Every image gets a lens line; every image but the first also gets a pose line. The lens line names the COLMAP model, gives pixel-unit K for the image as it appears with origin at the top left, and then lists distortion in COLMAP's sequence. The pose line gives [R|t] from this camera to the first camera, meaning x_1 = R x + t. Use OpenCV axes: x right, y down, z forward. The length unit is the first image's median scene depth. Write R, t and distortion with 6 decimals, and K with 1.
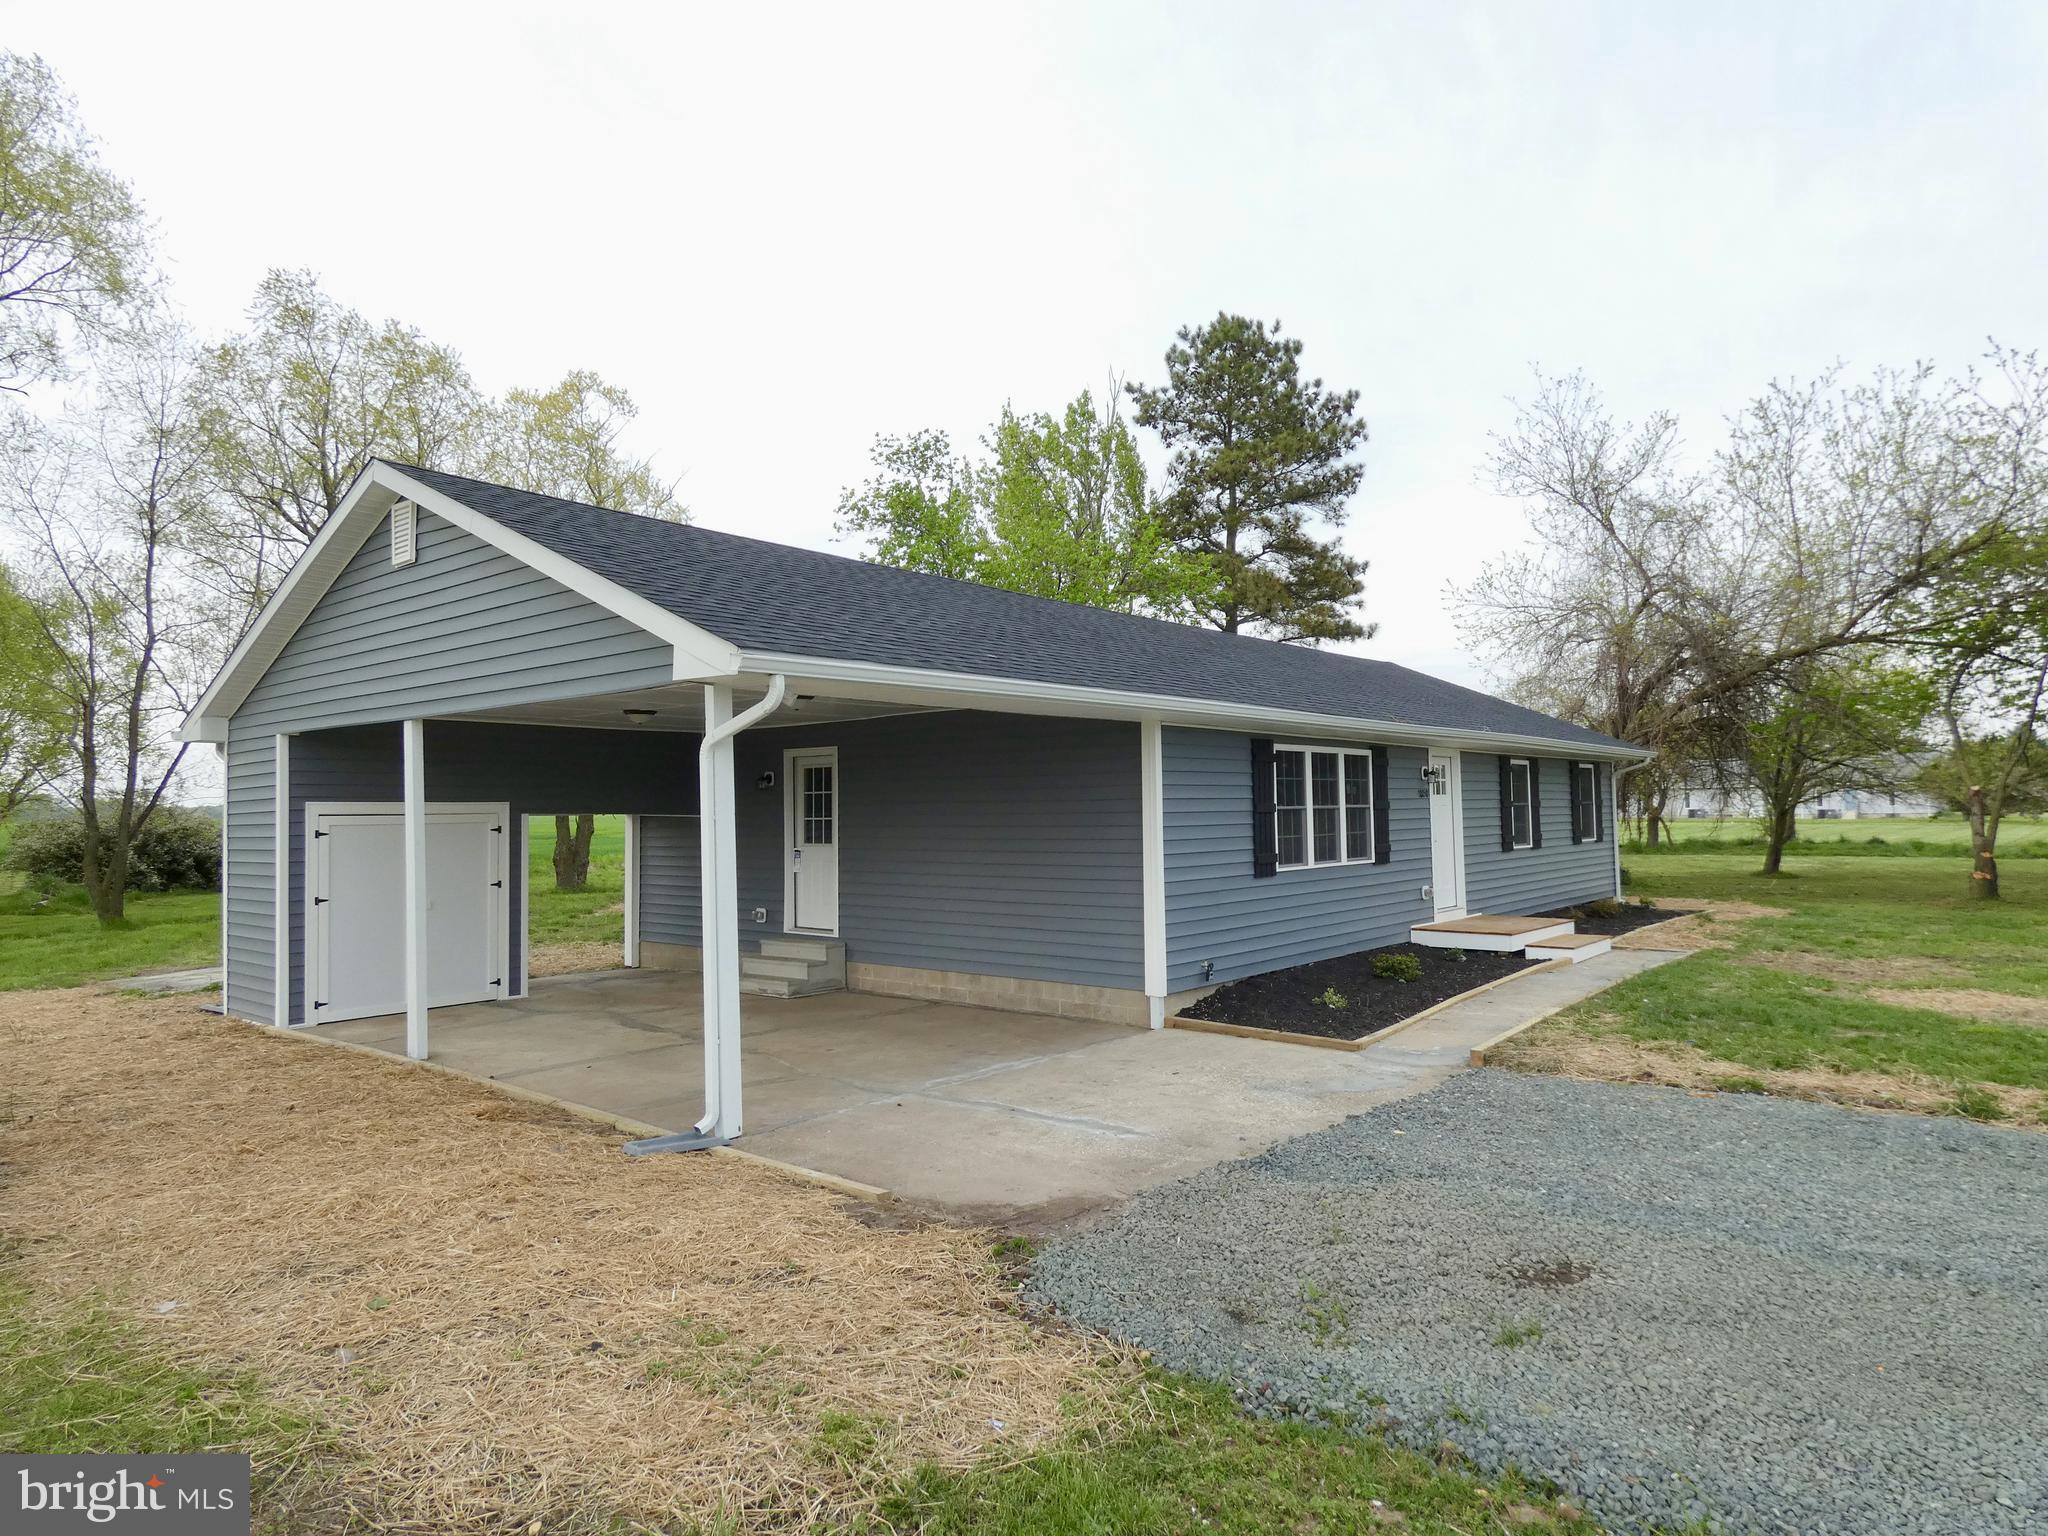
lens RADIAL K [[1227.1, 0, 1024.0], [0, 1227.1, 768.0], [0, 0, 1]] dist [-0.009469, 0.013773]
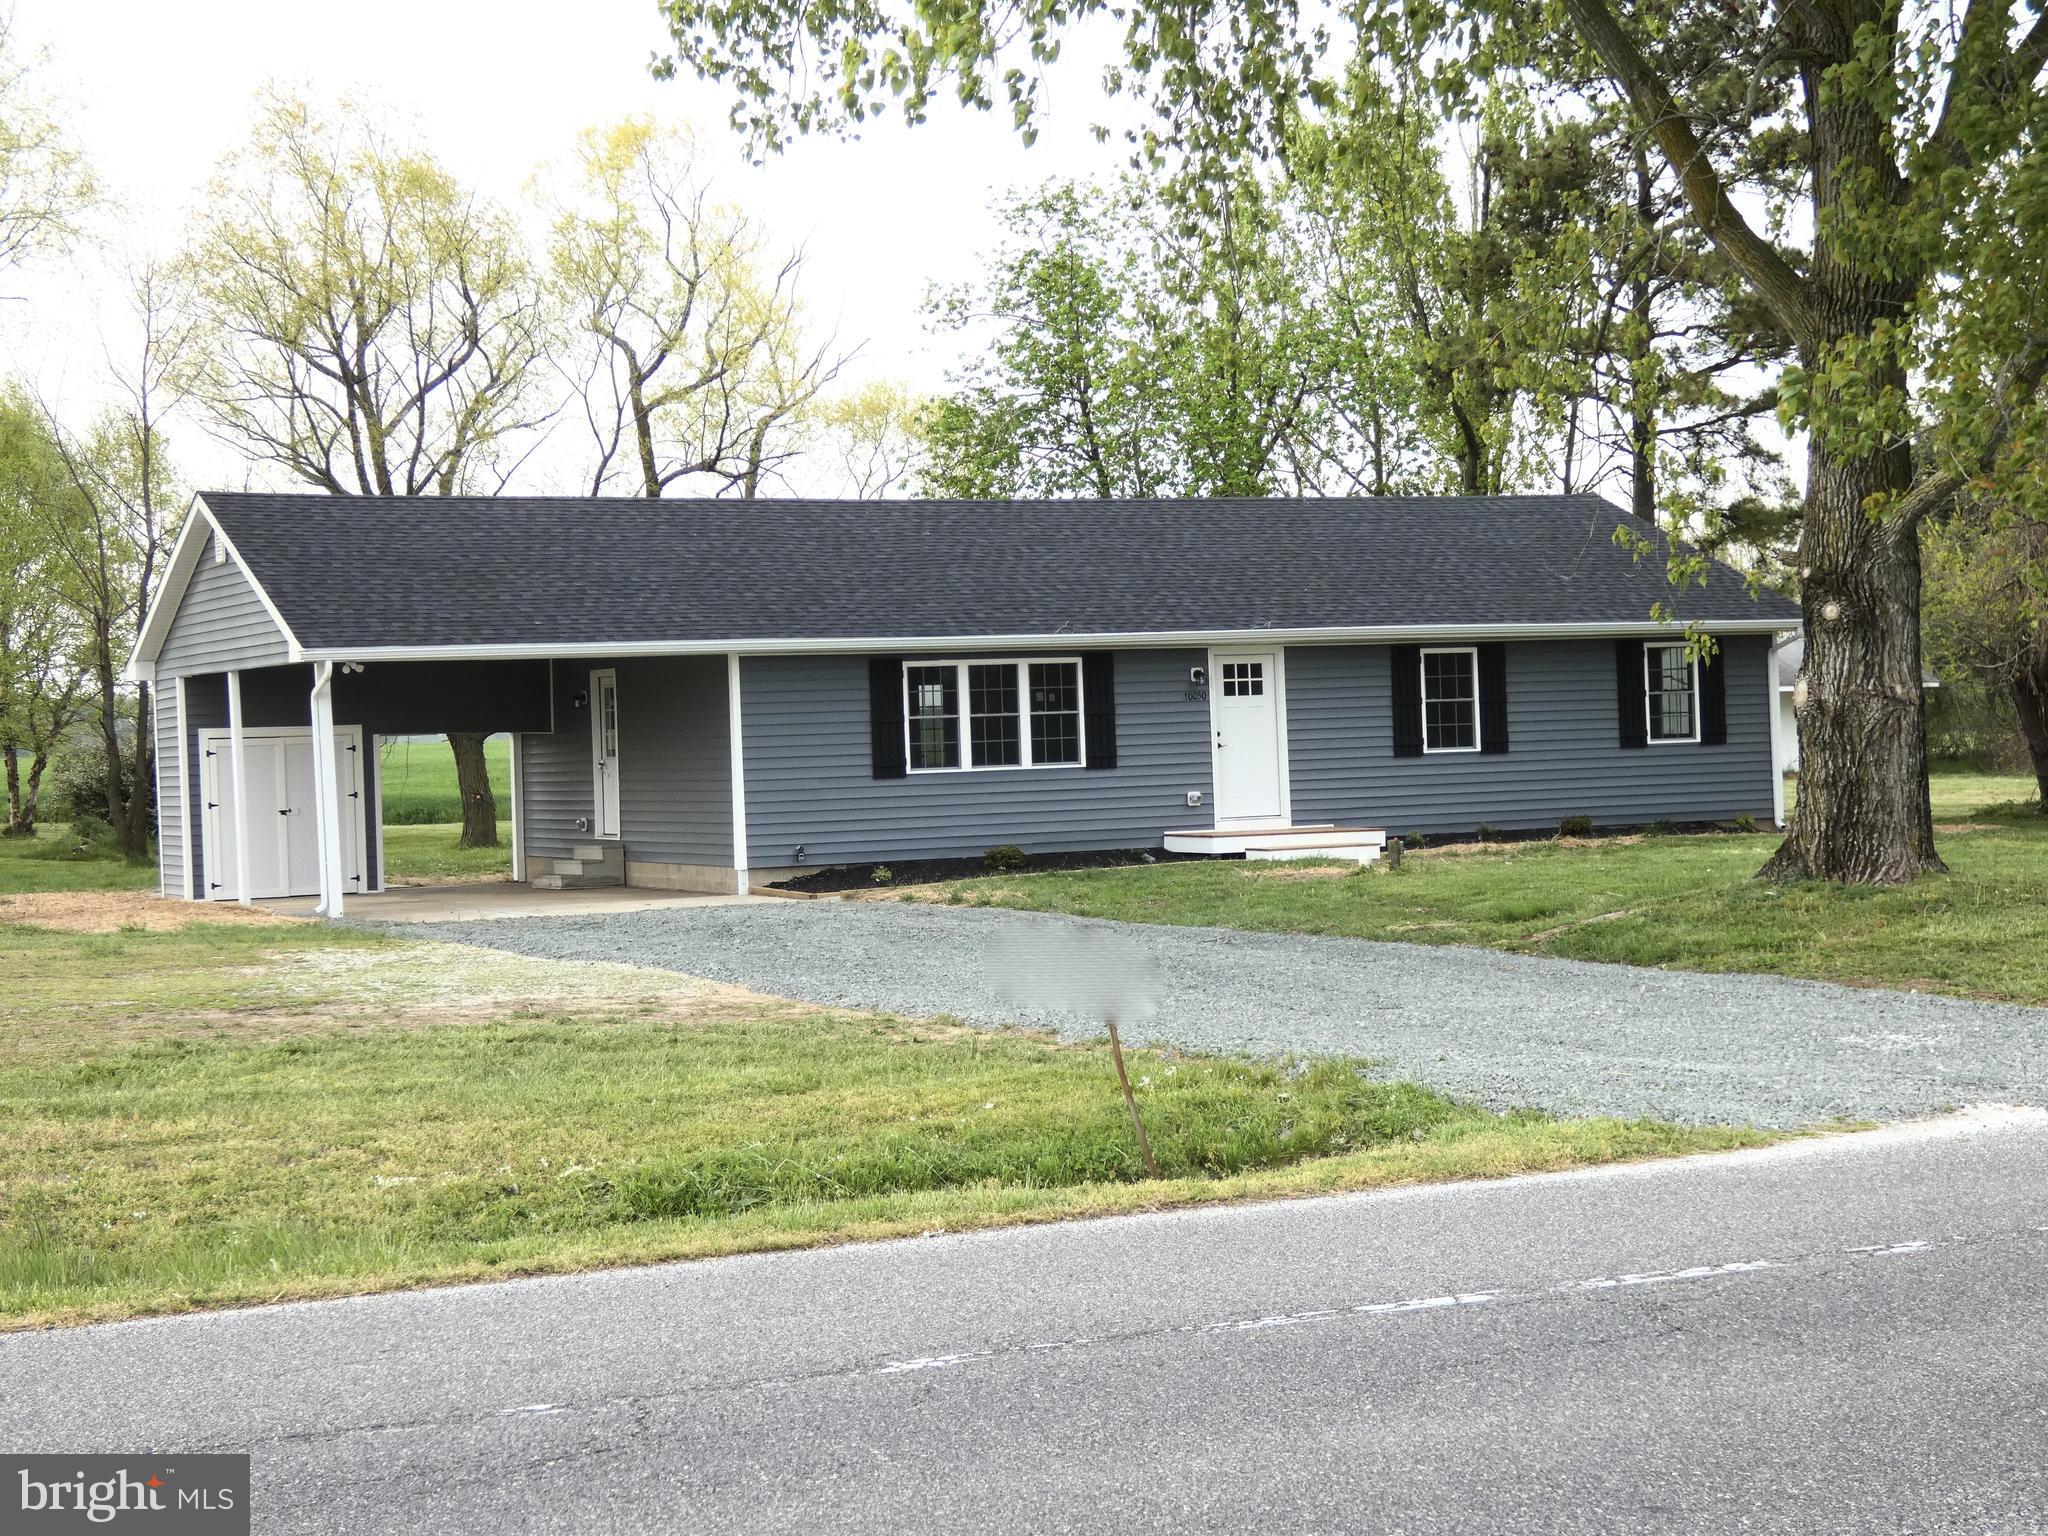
lens RADIAL K [[3163.8, 0, 1024.0], [0, 3163.8, 768.0], [0, 0, 1]] dist [0.025221, -0.056788]
pose [[0.917444, -0.013389, -0.397639, 1.369661], [0.035451, 0.998209, 0.048182, -0.054282], [0.396282, -0.058301, 0.916276, -1.527487]]
